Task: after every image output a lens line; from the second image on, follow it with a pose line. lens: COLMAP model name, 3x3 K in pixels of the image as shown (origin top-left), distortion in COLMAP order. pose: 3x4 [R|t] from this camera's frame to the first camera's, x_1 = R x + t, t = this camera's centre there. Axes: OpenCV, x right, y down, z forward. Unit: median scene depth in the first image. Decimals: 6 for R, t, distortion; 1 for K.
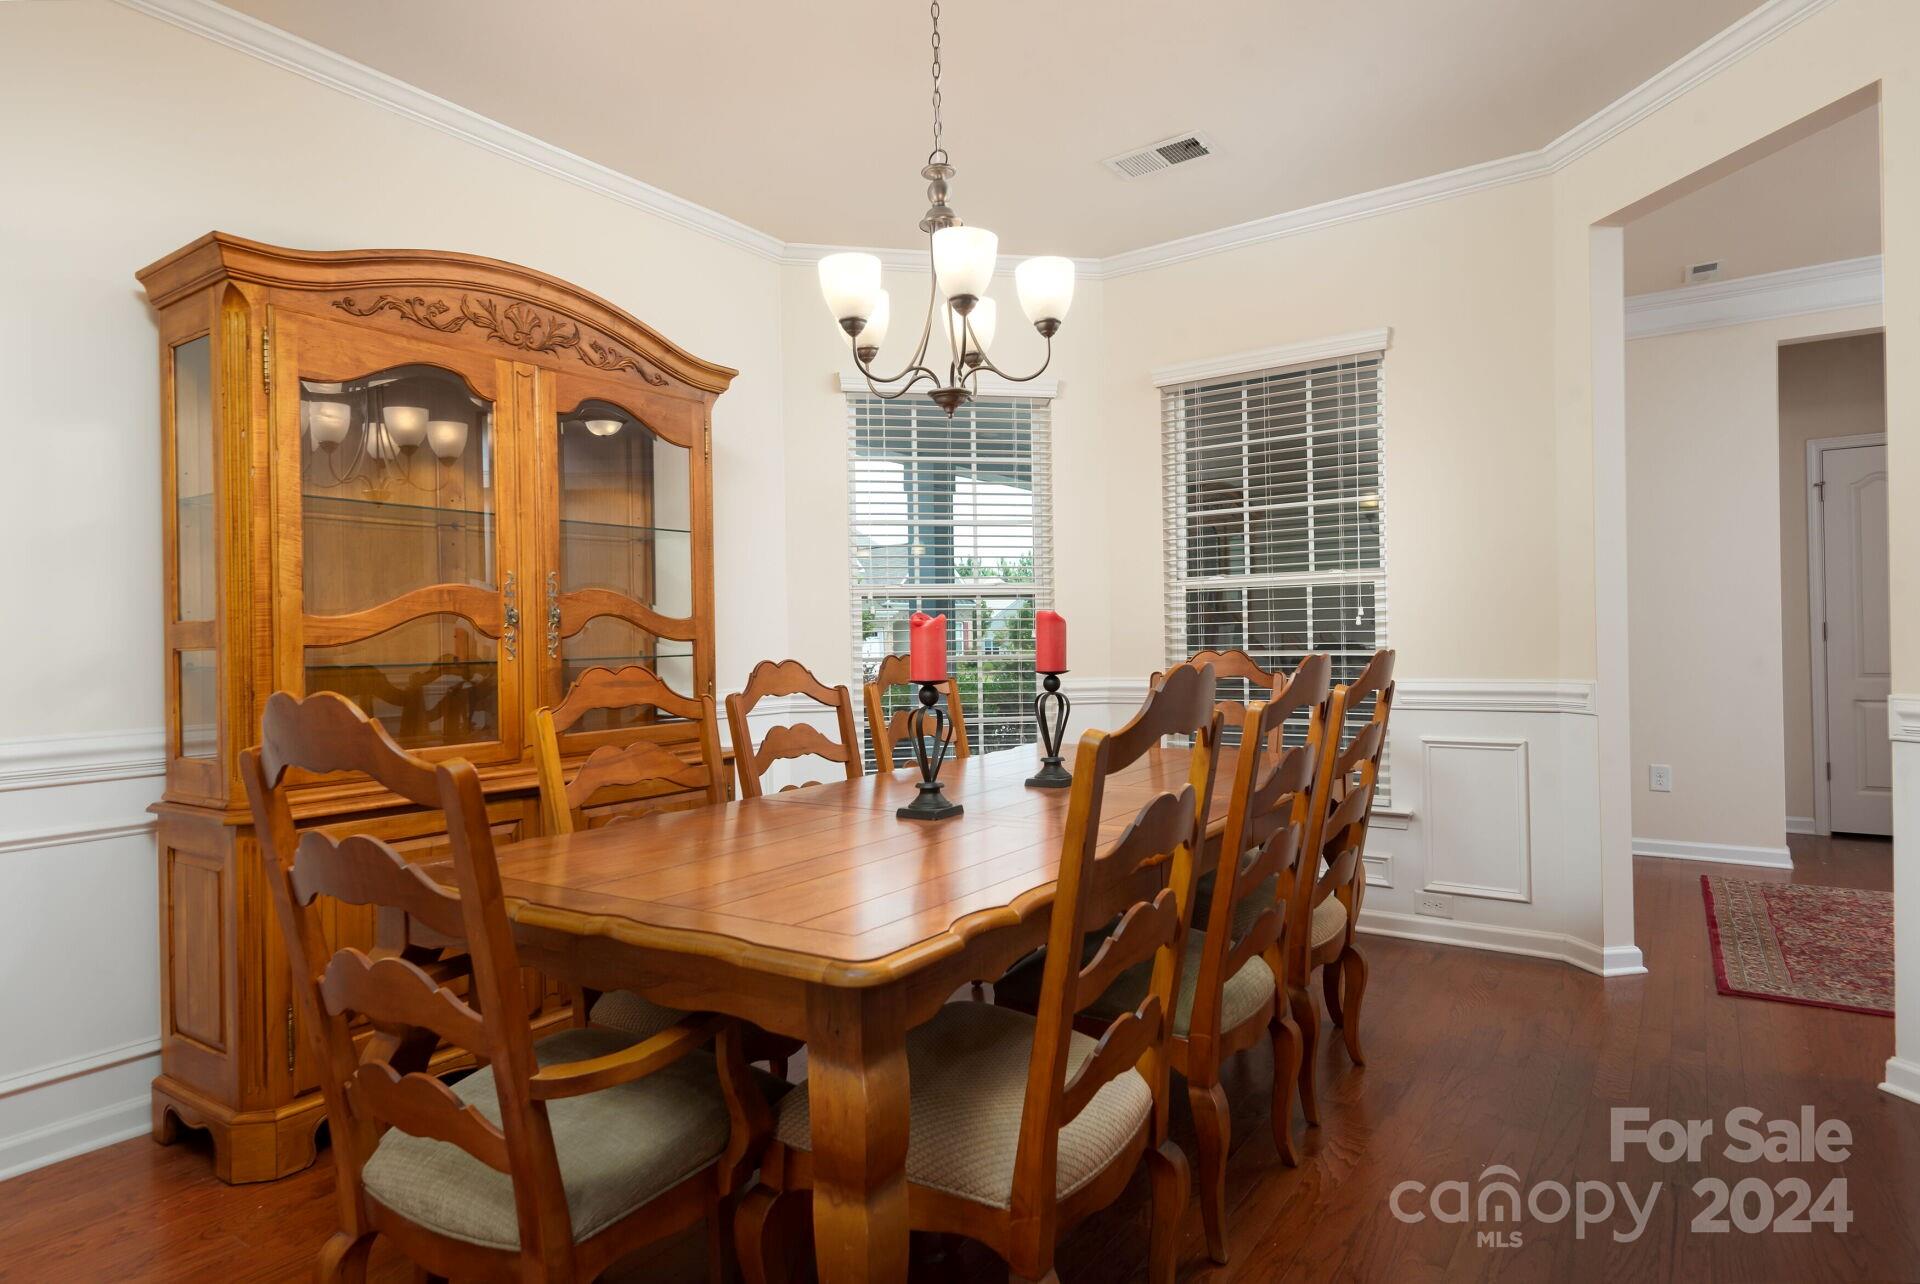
lens RADIAL K [[1064.4, 0, 963.1], [0, 1064.4, 632.9], [0, 0, 1]] dist [0.015432, -0.002042]
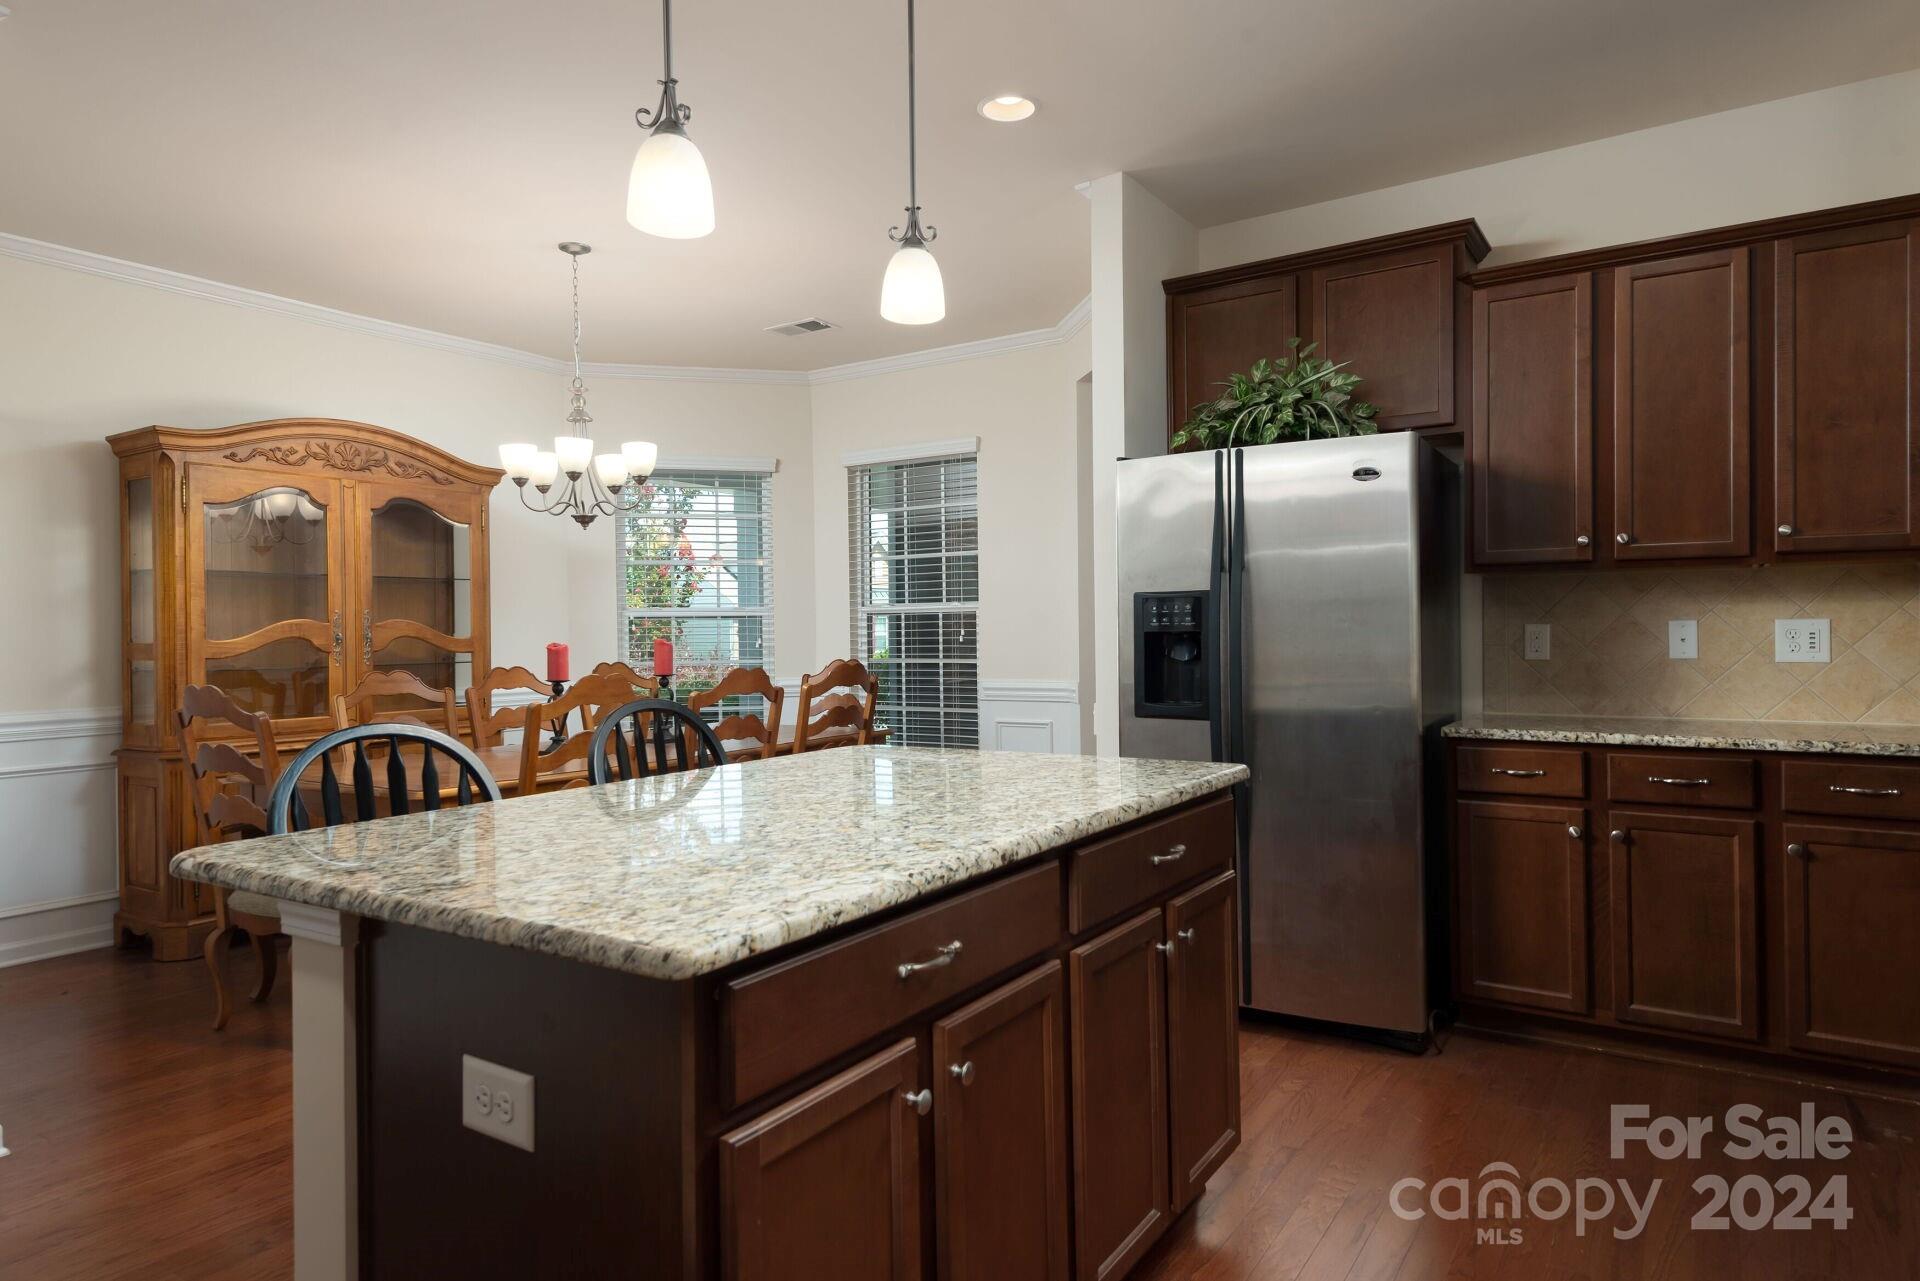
lens RADIAL K [[1090.9, 0, 945.5], [0, 1090.9, 633.8], [0, 0, 1]] dist [0.007261, 0.000938]
pose [[0.999444, 0.005594, 0.032873, 0.435324], [-0.005690, 0.999980, 0.002844, -0.032478], [-0.032856, -0.003029, 0.999456, -0.673983]]
